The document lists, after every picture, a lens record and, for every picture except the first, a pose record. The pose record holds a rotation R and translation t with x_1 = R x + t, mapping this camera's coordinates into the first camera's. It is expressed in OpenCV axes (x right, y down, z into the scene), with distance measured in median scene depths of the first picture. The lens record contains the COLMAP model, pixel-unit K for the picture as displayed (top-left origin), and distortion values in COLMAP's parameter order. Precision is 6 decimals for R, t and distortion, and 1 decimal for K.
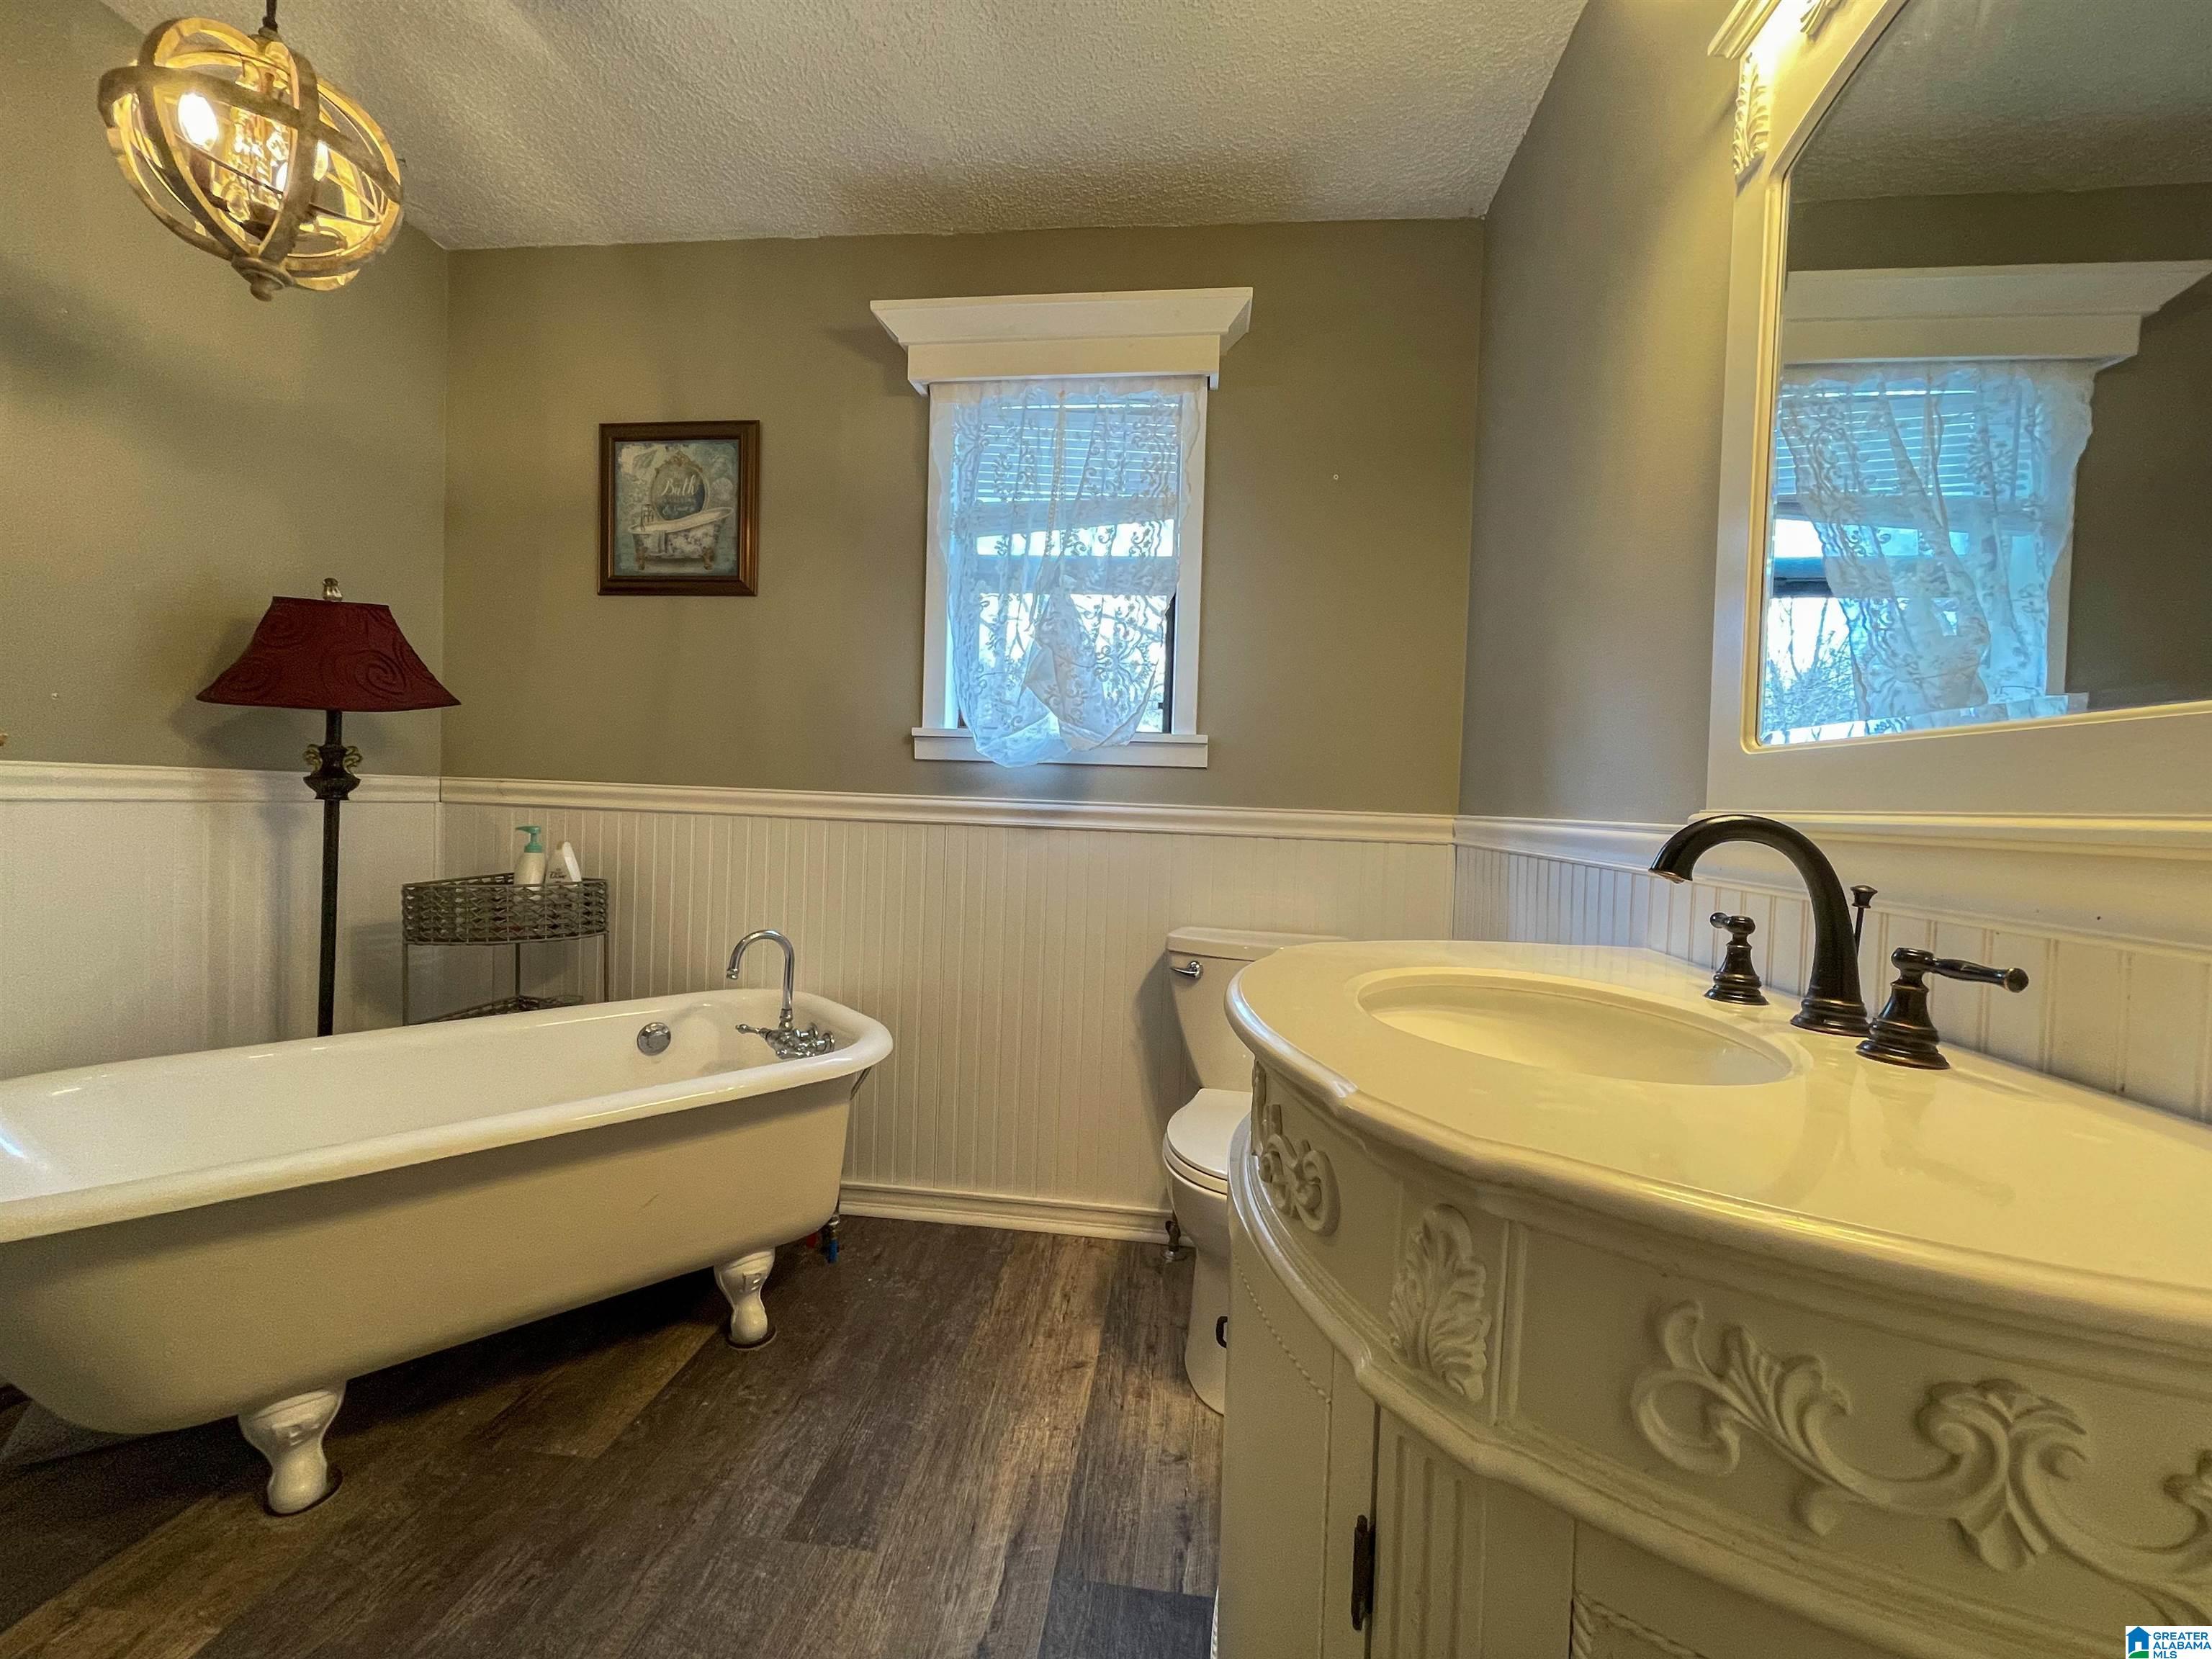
lens RADIAL K [[898.4, 0, 1106.3], [0, 898.4, 824.1], [0, 0, 1]] dist [0.001597, 0.000000]
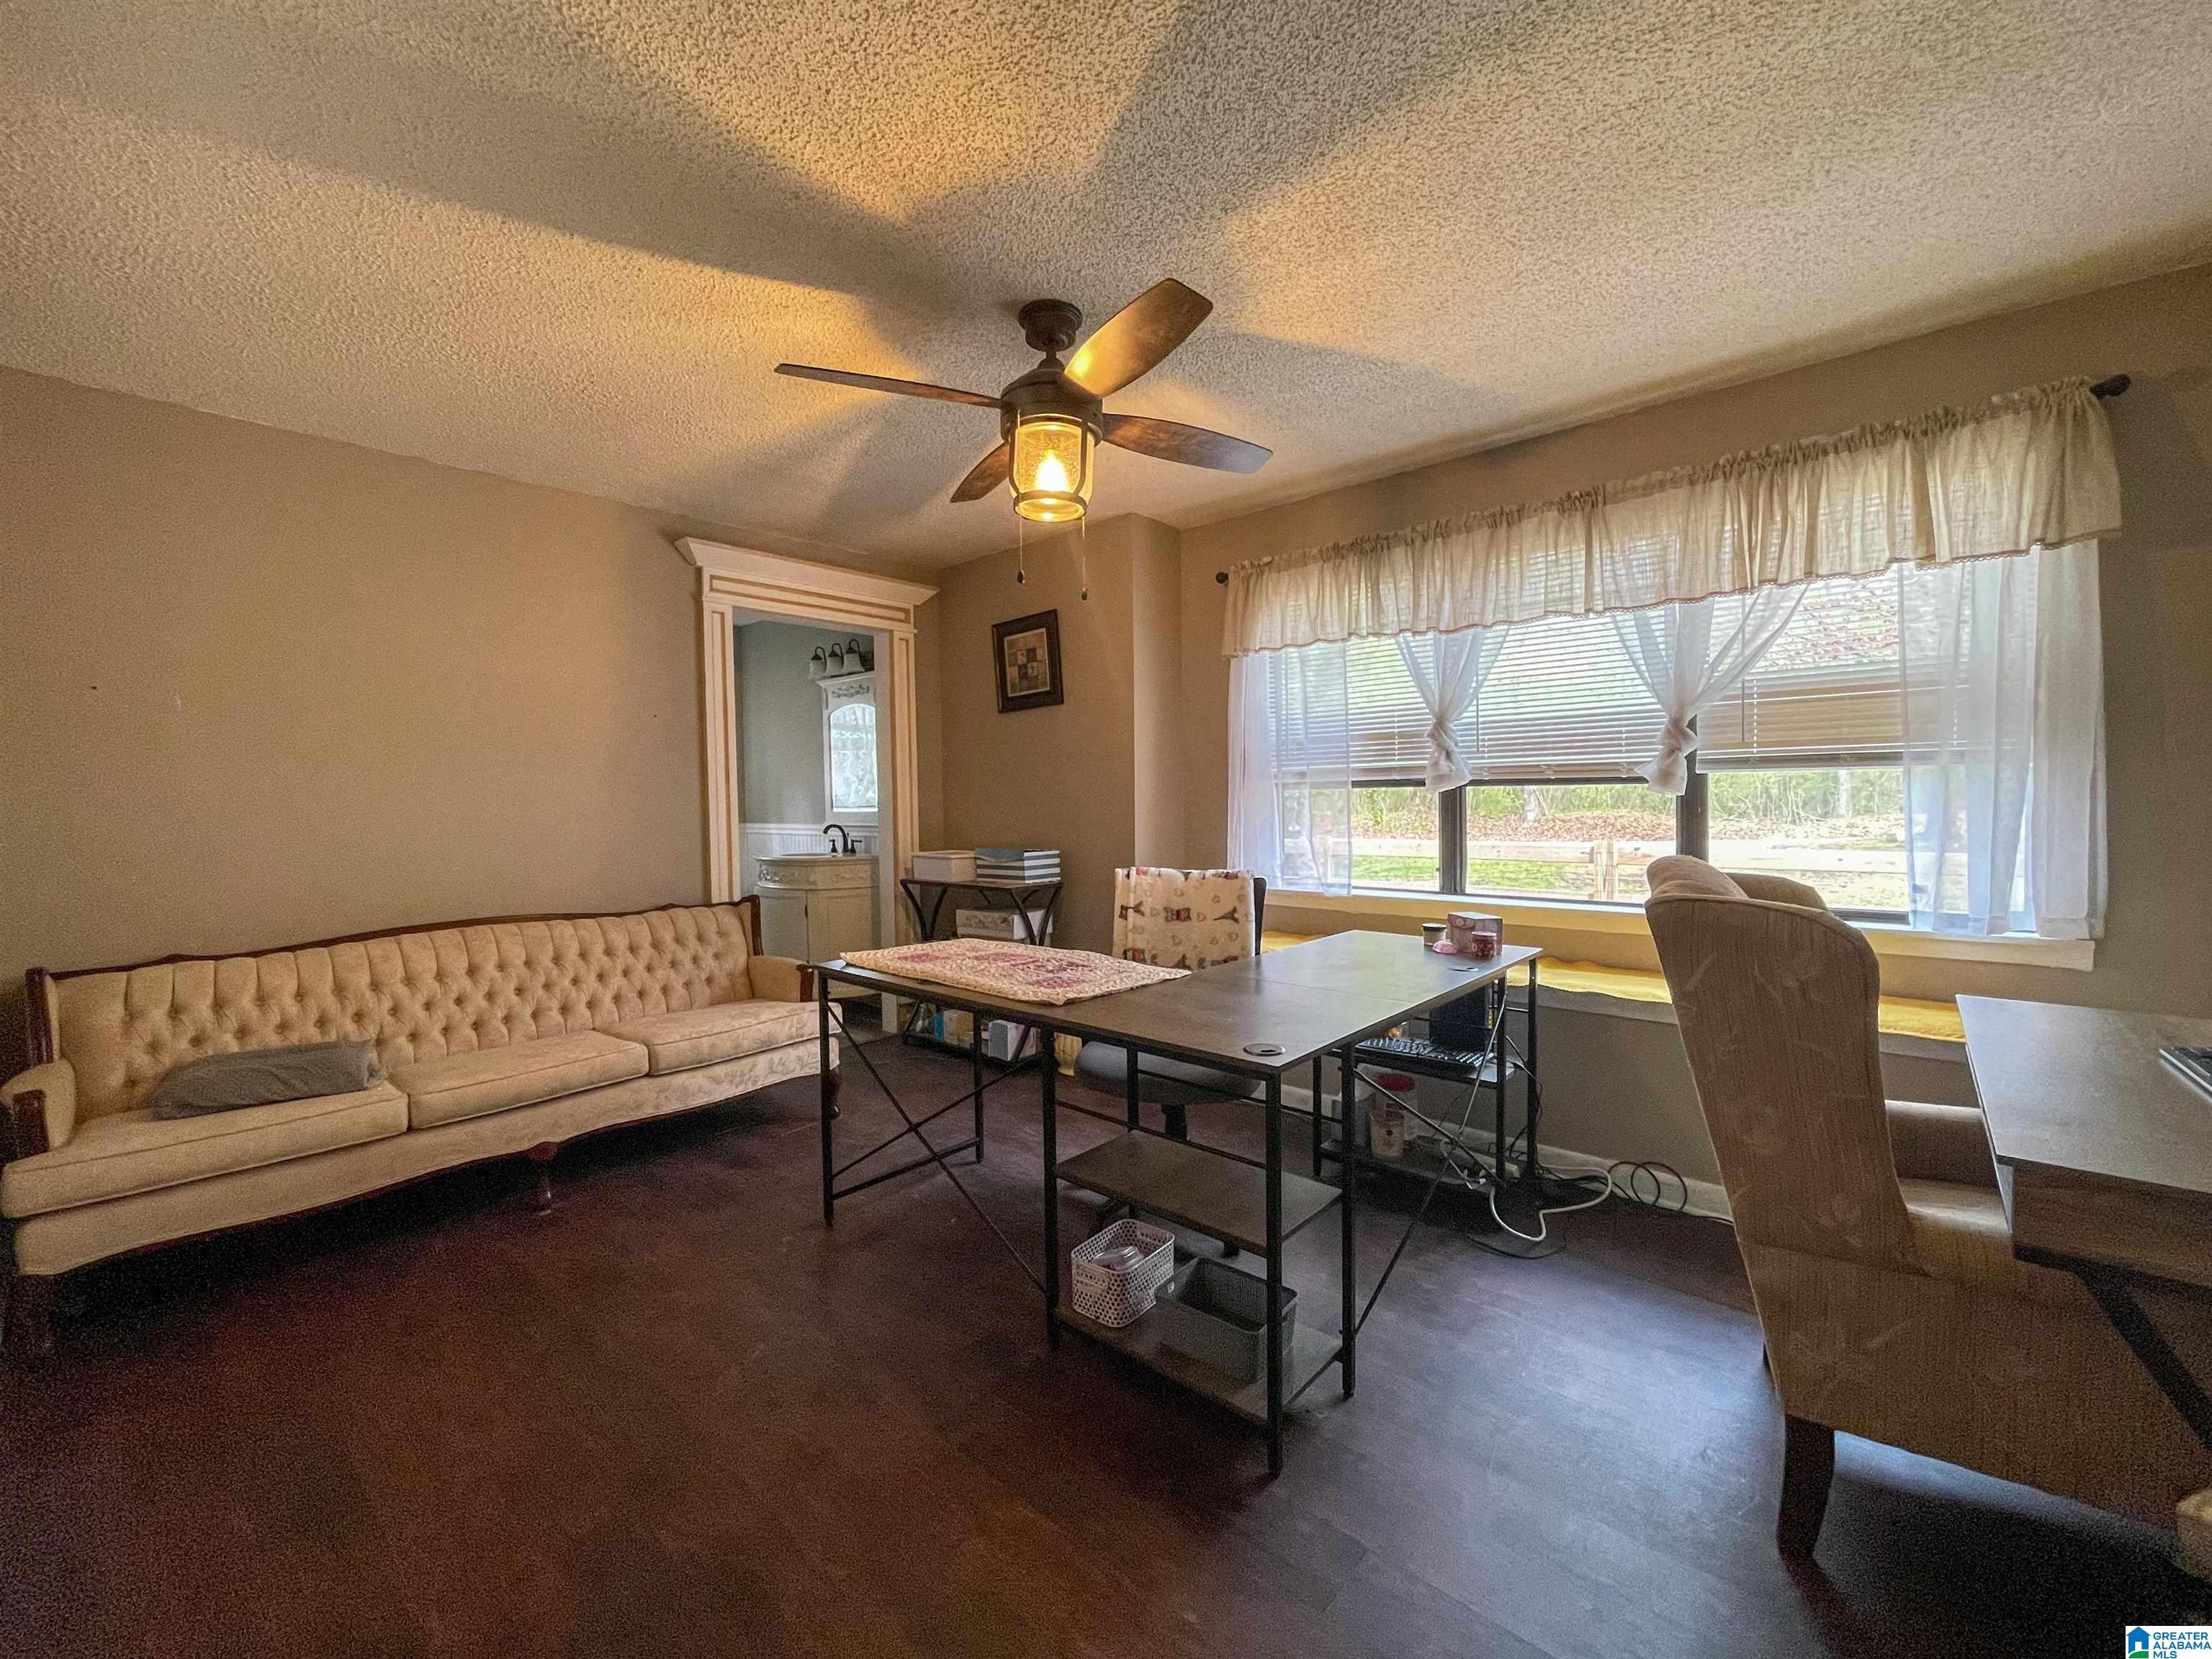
lens RADIAL K [[898.4, 0, 1106.3], [0, 898.4, 824.1], [0, 0, 1]] dist [0.001597, 0.000000]
pose [[0.769749, -0.034759, -0.637400, 4.279342], [0.036309, 0.999284, -0.010644, 0.090162], [0.637313, -0.014950, 0.770460, -1.849439]]
